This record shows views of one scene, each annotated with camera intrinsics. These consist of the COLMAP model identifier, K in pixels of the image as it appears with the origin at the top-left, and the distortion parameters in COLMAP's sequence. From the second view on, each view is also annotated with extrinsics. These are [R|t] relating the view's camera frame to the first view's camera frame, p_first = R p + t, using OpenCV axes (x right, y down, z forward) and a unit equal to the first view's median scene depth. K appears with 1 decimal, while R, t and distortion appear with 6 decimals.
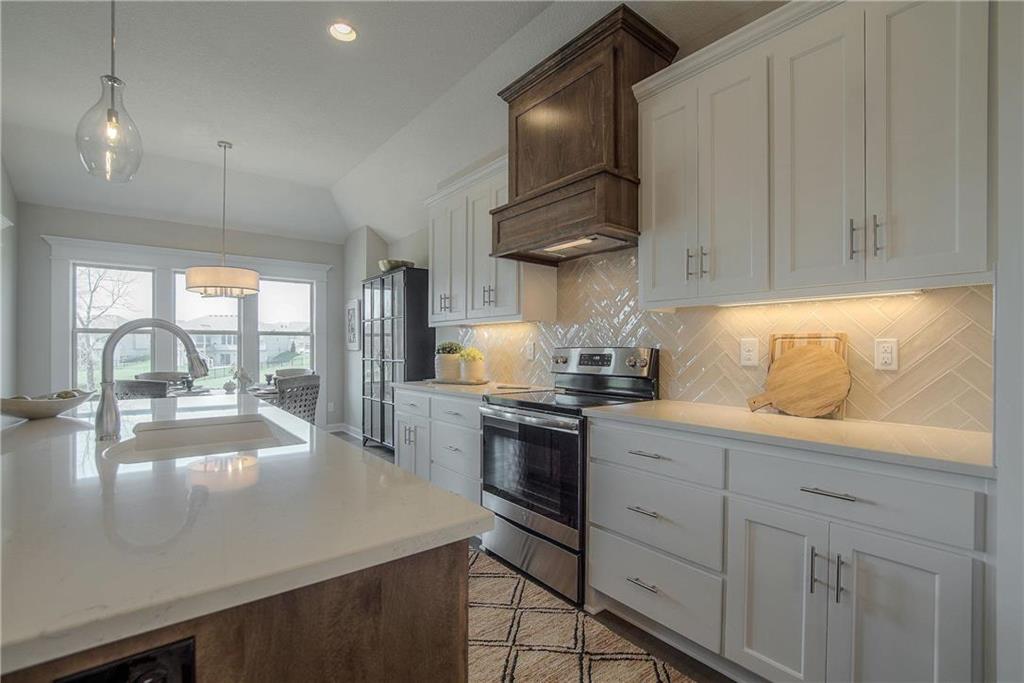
lens RADIAL K [[457.4, 0, 497.4], [0, 457.4, 348.7], [0, 0, 1]] dist [-0.007801, 0.000798]
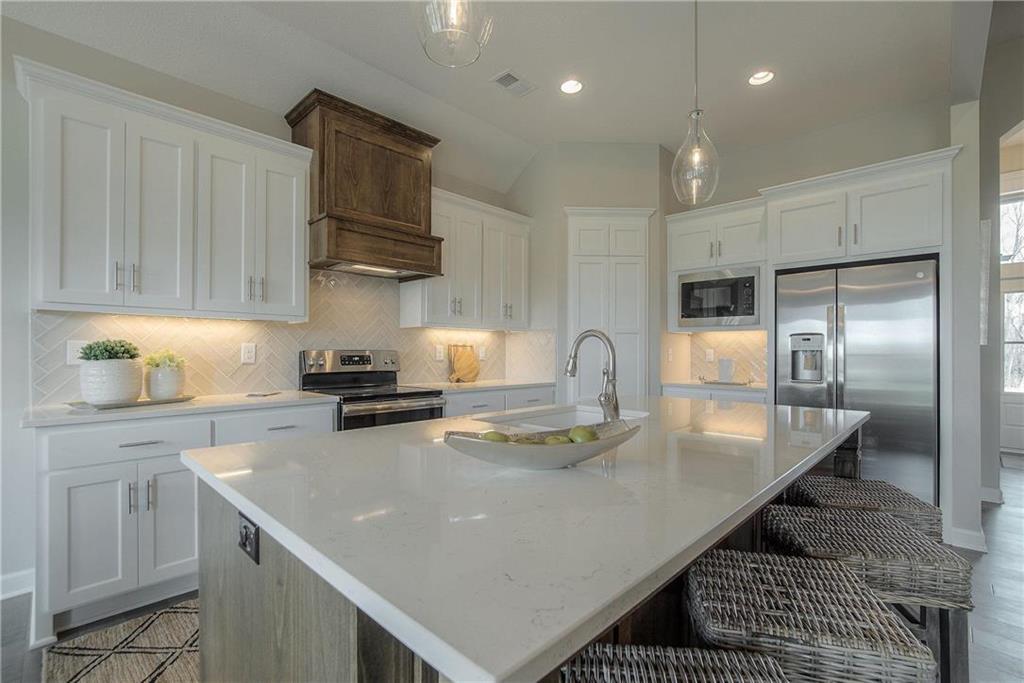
lens RADIAL K [[457.4, 0, 497.4], [0, 457.4, 348.7], [0, 0, 1]] dist [-0.007801, 0.000798]
pose [[-0.129561, 0.001976, 0.991569, -1.063507], [-0.003276, 0.999992, -0.002421, -0.005267], [-0.991566, -0.003562, -0.129554, 0.784289]]
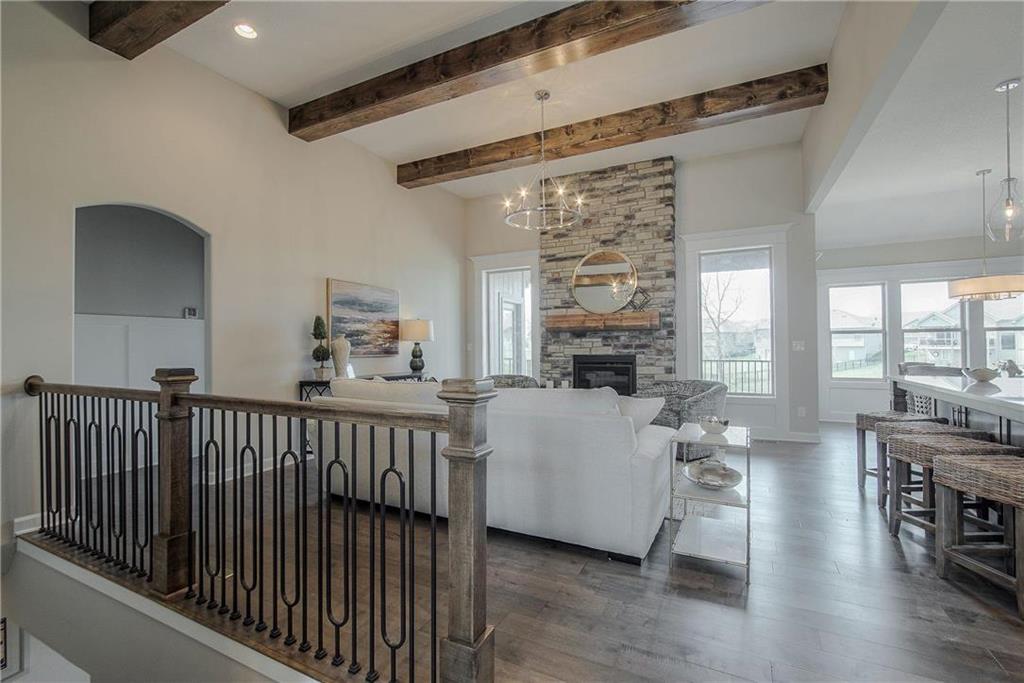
lens RADIAL K [[454.0, 0, 506.6], [0, 454.0, 340.9], [0, 0, 1]] dist [-0.004851, 0.000377]
pose [[0.433161, -0.013438, -0.901216, -0.126087], [0.005253, 0.999910, -0.012384, 0.001815], [0.901301, 0.000630, 0.433193, -1.032458]]
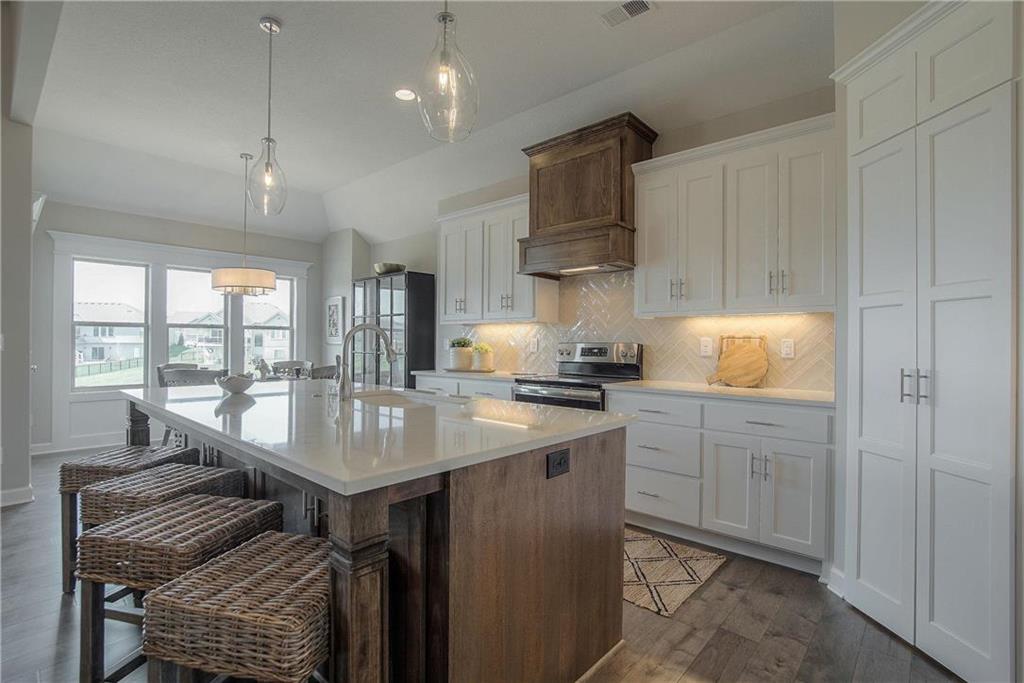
lens RADIAL K [[483.6, 0, 482.3], [0, 483.6, 340.7], [0, 0, 1]] dist [-0.005397, -0.000452]
pose [[0.988914, 0.005658, 0.148381, -0.330575], [-0.005003, 0.999976, -0.004785, -0.001167], [-0.148404, 0.003990, 0.988919, -0.374353]]
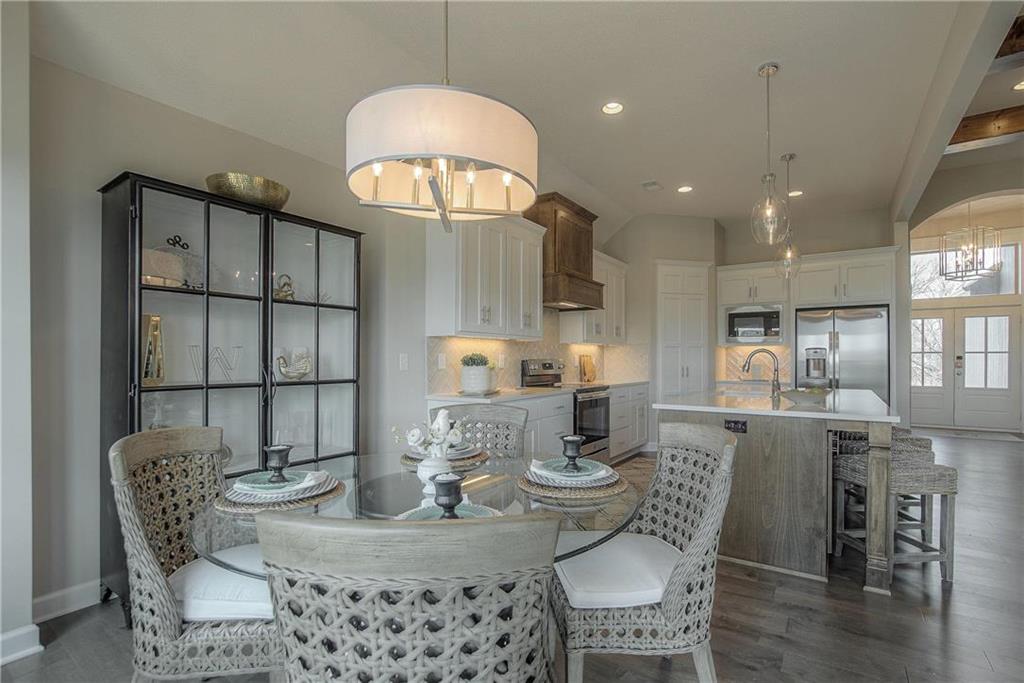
lens RADIAL K [[472.1, 0, 515.0], [0, 472.1, 347.1], [0, 0, 1]] dist [-0.005130, -0.000194]
pose [[-0.308518, 0.020510, 0.950997, -1.518485], [-0.001458, 0.999756, -0.022034, -0.009622], [-0.951217, -0.008184, -0.308413, 1.700739]]
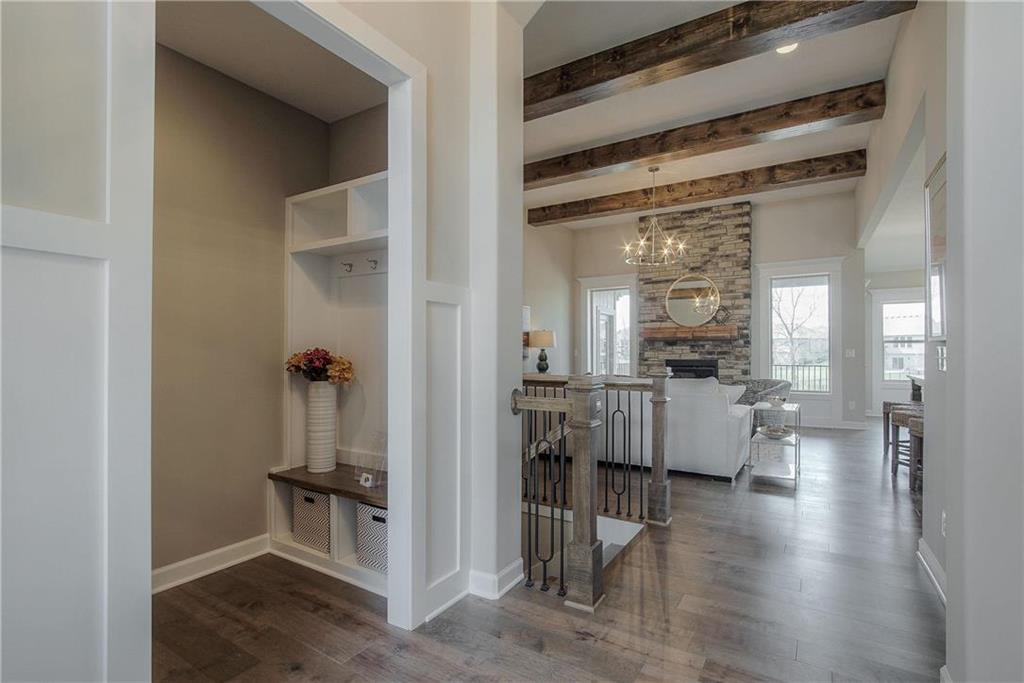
lens RADIAL K [[460.8, 0, 549.9], [0, 460.8, 350.7], [0, 0, 1]] dist [0.001121, 0.000058]
pose [[0.389367, -0.002741, -0.921079, 0.361520], [0.000043, 0.999996, -0.002958, -0.001195], [0.921083, 0.001112, 0.389365, -1.566080]]
